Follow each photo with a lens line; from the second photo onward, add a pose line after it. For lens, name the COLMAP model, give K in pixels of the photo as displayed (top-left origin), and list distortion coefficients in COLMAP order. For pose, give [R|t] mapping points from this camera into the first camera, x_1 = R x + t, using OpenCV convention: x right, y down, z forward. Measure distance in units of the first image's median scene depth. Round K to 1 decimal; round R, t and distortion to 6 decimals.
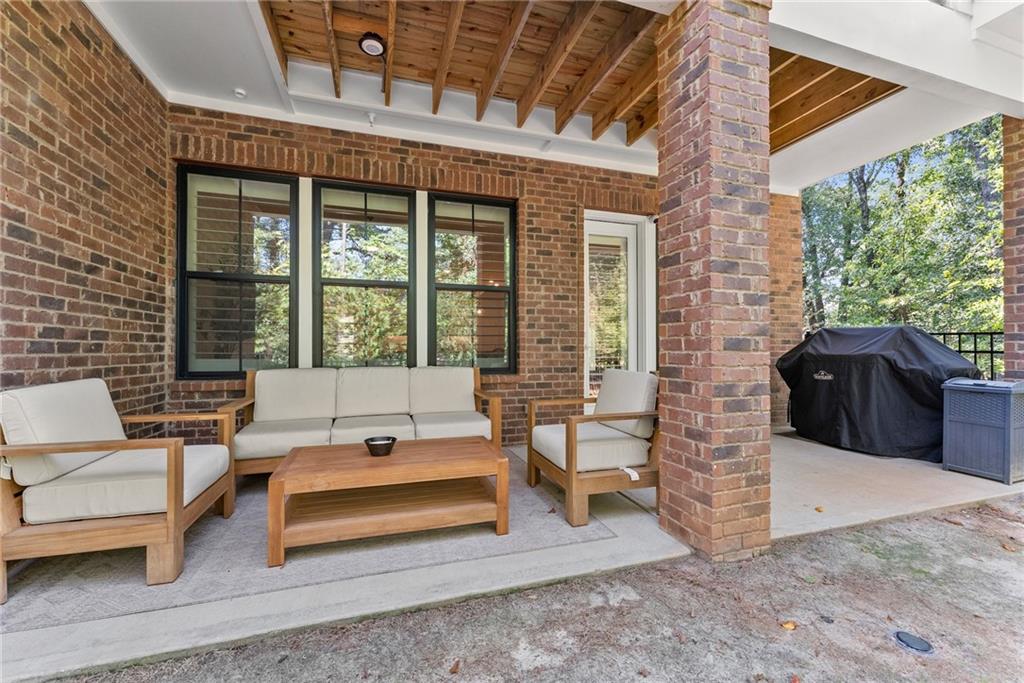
lens RADIAL K [[415.9, 0, 513.4], [0, 415.9, 345.3], [0, 0, 1]] dist [0.000523, 0.000136]
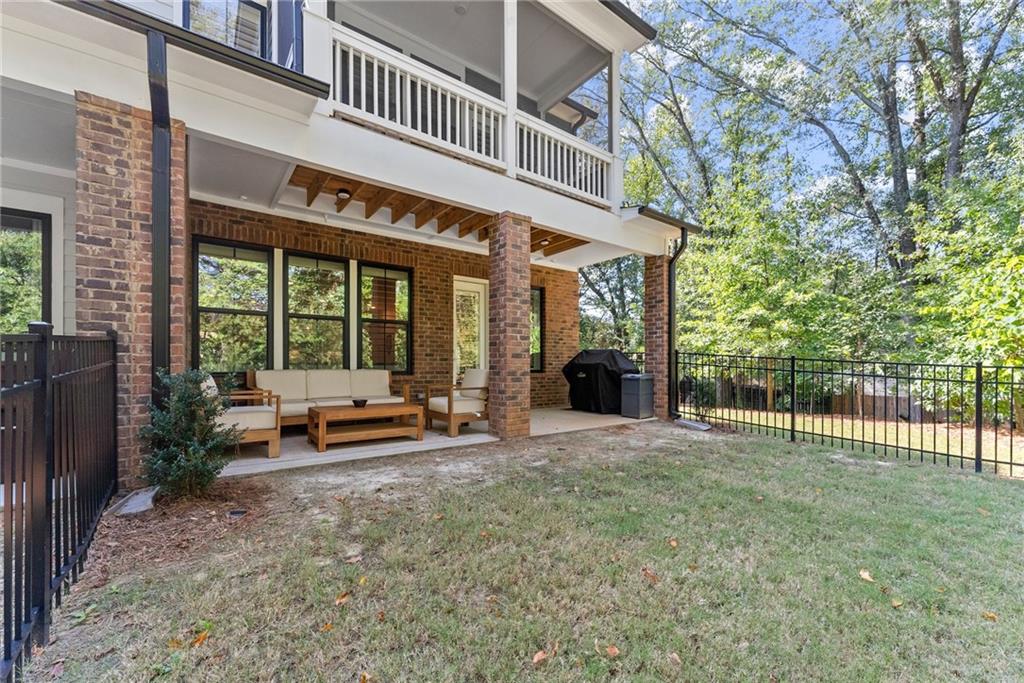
lens RADIAL K [[421.9, 0, 513.8], [0, 421.9, 367.0], [0, 0, 1]] dist [0.000073, 0.000026]
pose [[0.946141, 0.000553, 0.323755, -0.175782], [-0.003687, 0.999952, 0.009065, 0.024909], [-0.323734, -0.009770, 0.946098, -0.802846]]
